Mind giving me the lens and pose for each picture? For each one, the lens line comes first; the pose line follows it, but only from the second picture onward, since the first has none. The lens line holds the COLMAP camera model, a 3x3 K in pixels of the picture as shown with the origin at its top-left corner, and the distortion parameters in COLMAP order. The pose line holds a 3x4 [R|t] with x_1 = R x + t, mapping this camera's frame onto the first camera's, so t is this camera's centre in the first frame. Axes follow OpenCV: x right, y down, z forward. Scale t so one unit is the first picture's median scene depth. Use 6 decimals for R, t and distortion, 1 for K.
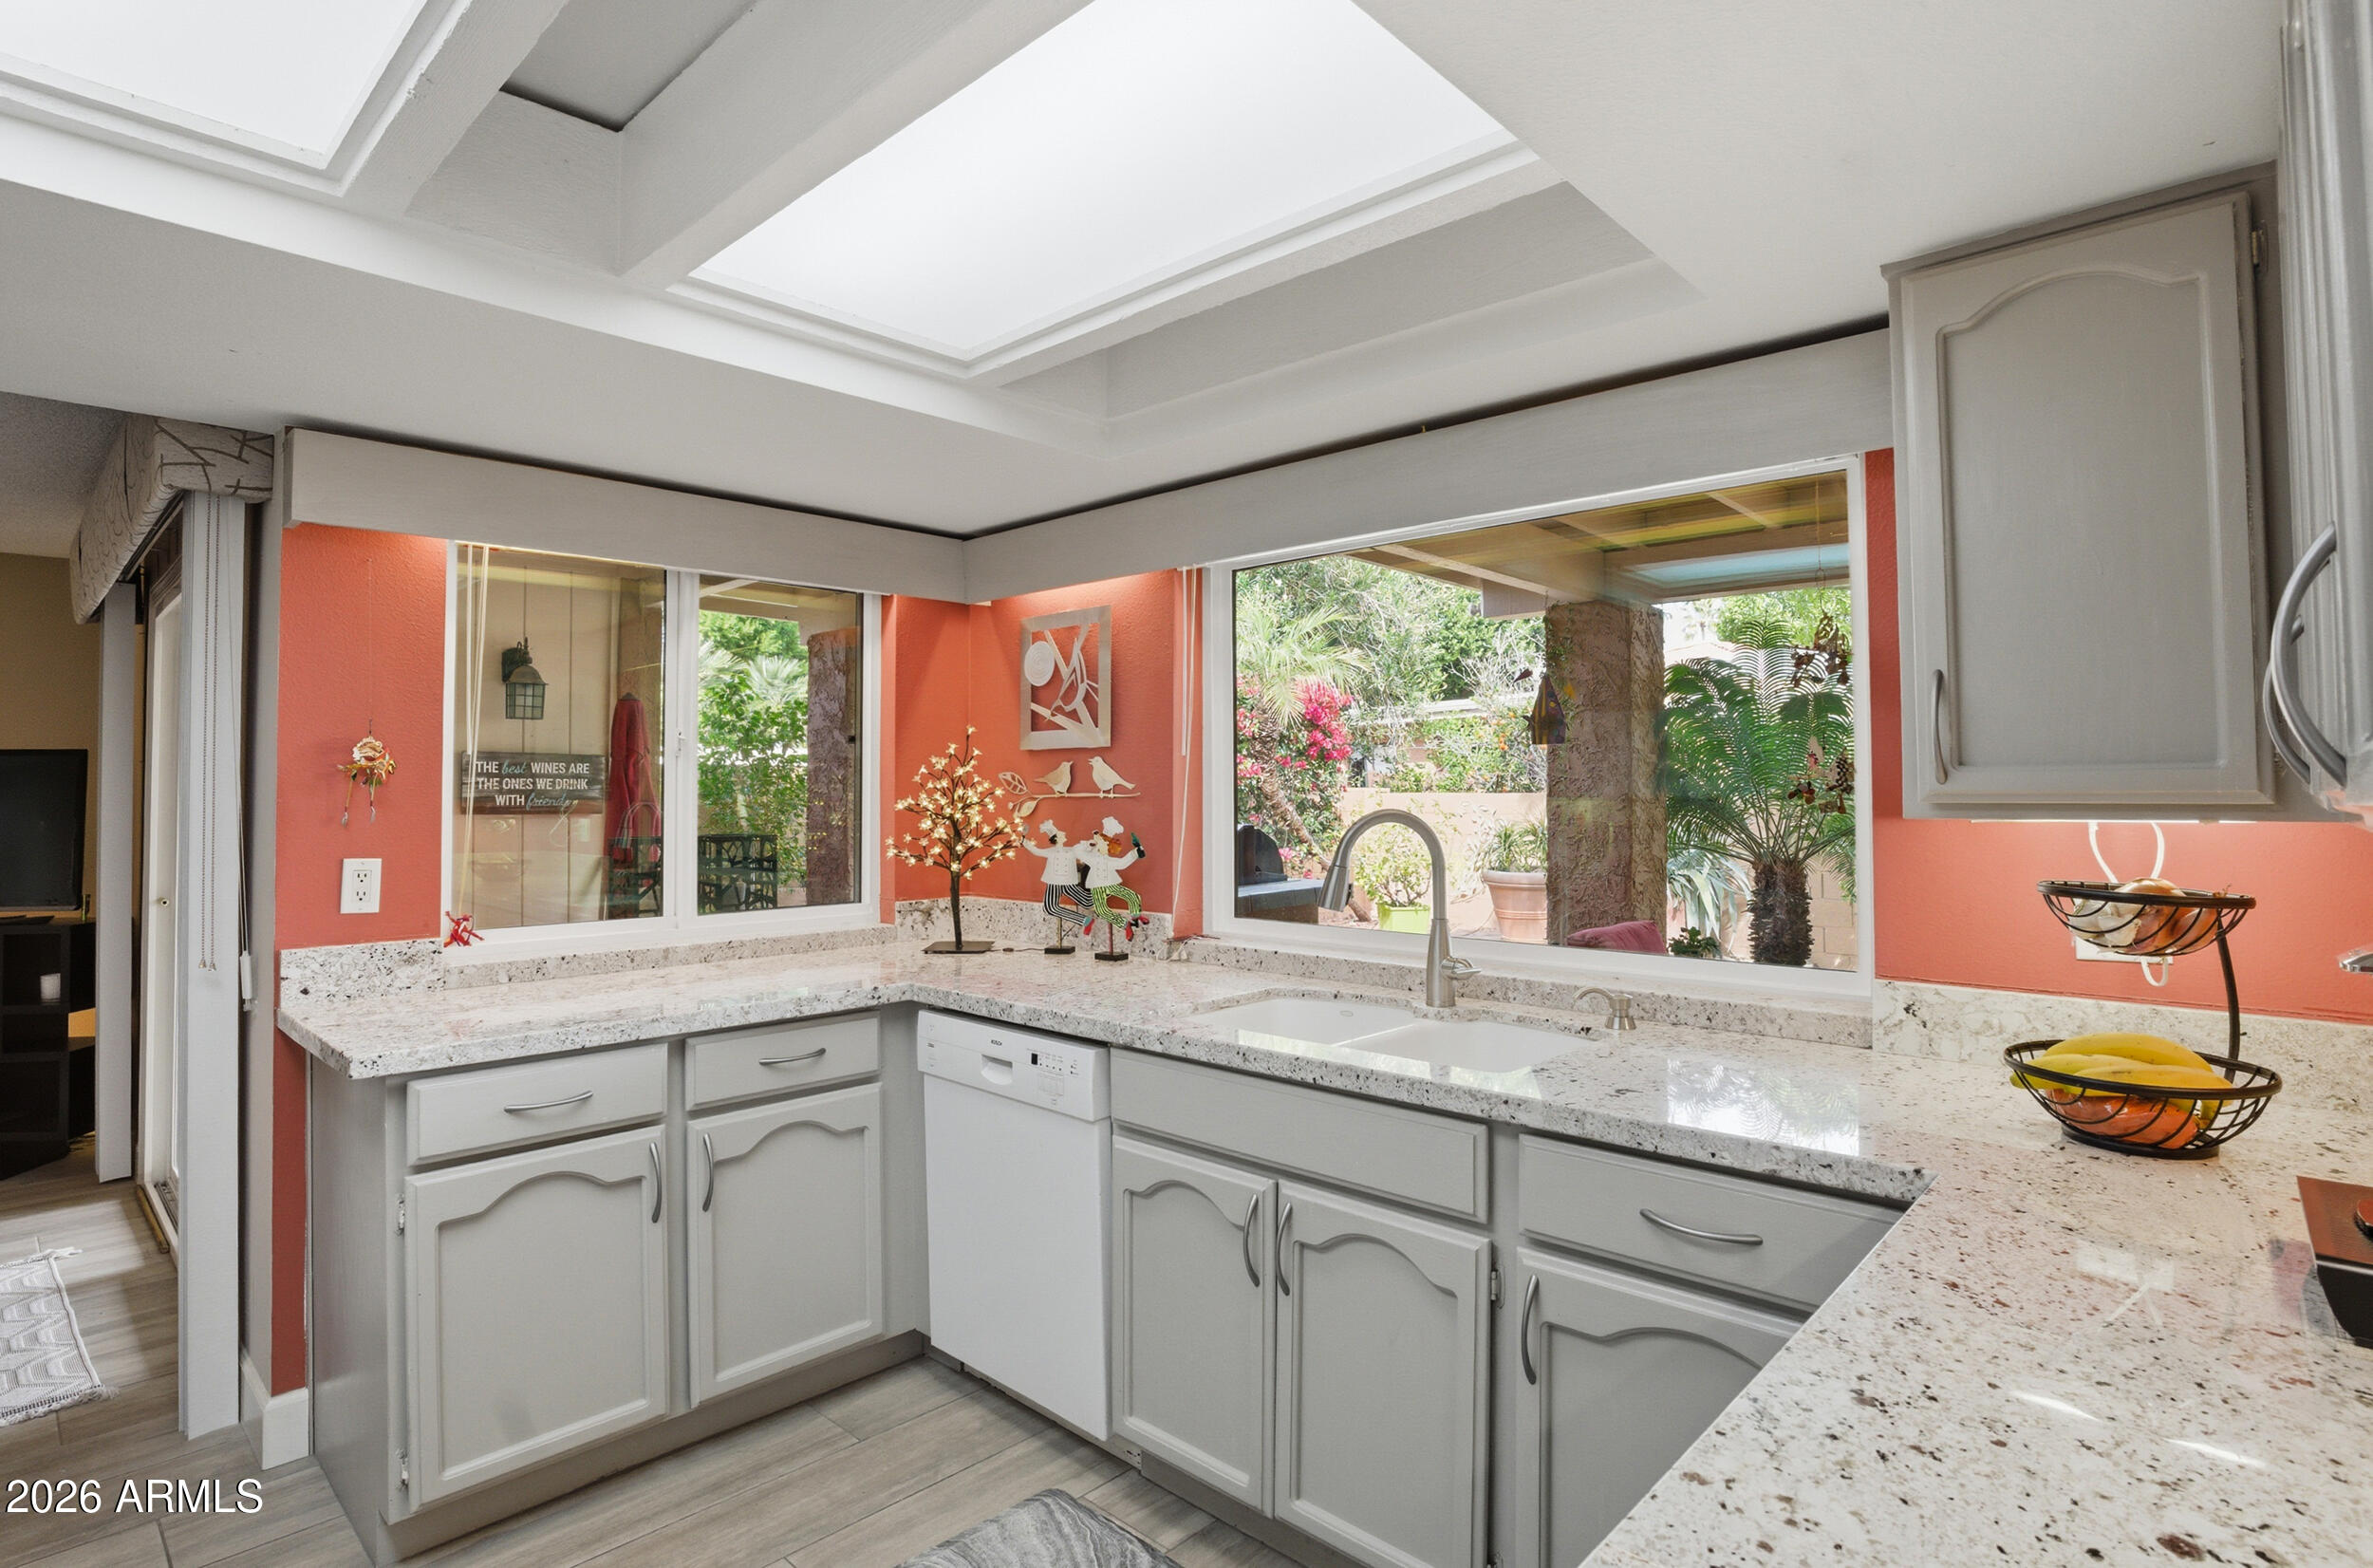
lens RADIAL K [[1175.5, 0, 1186.5], [0, 1175.5, 784.0], [0, 0, 1]] dist [-0.022927, 0.000295]
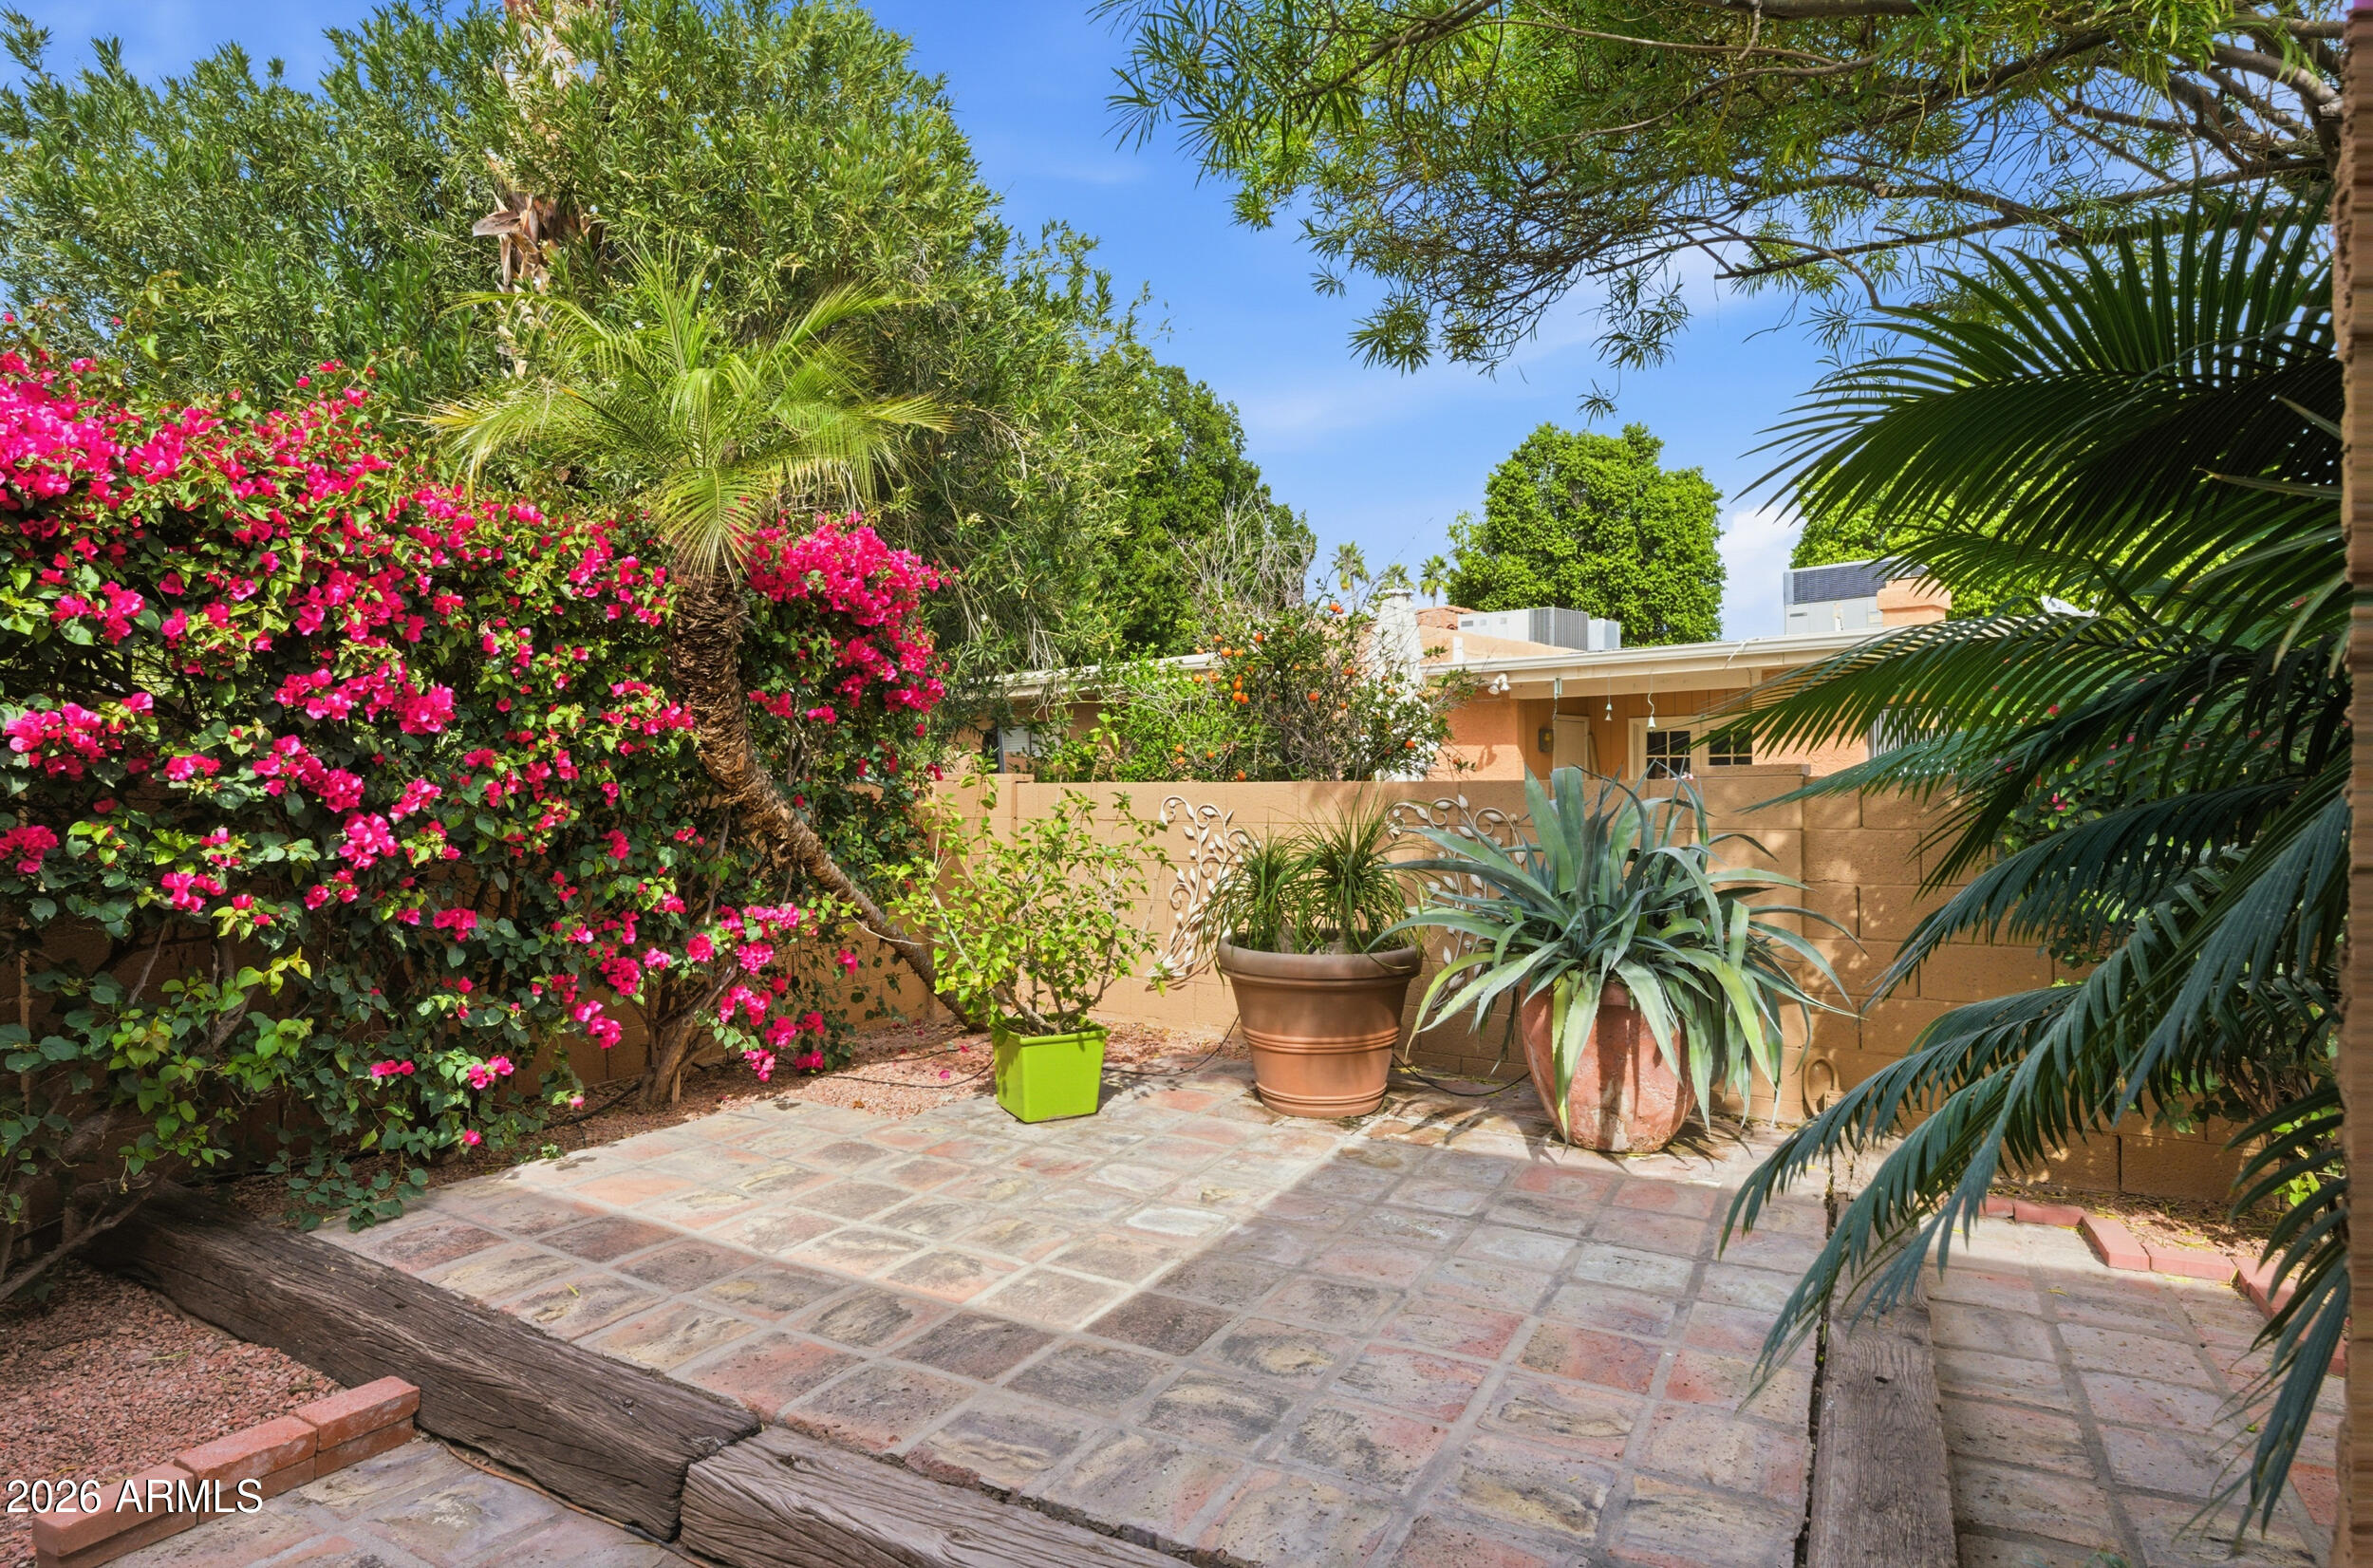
lens RADIAL K [[1295.6, 0, 1186.5], [0, 1295.6, 784.0], [0, 0, 1]] dist [-0.003208, -0.000292]
pose [[0.964922, 0.001085, 0.262536, 0.101998], [-0.001220, 0.999999, 0.000352, 0.009805], [-0.262535, -0.000660, 0.964922, 0.490533]]
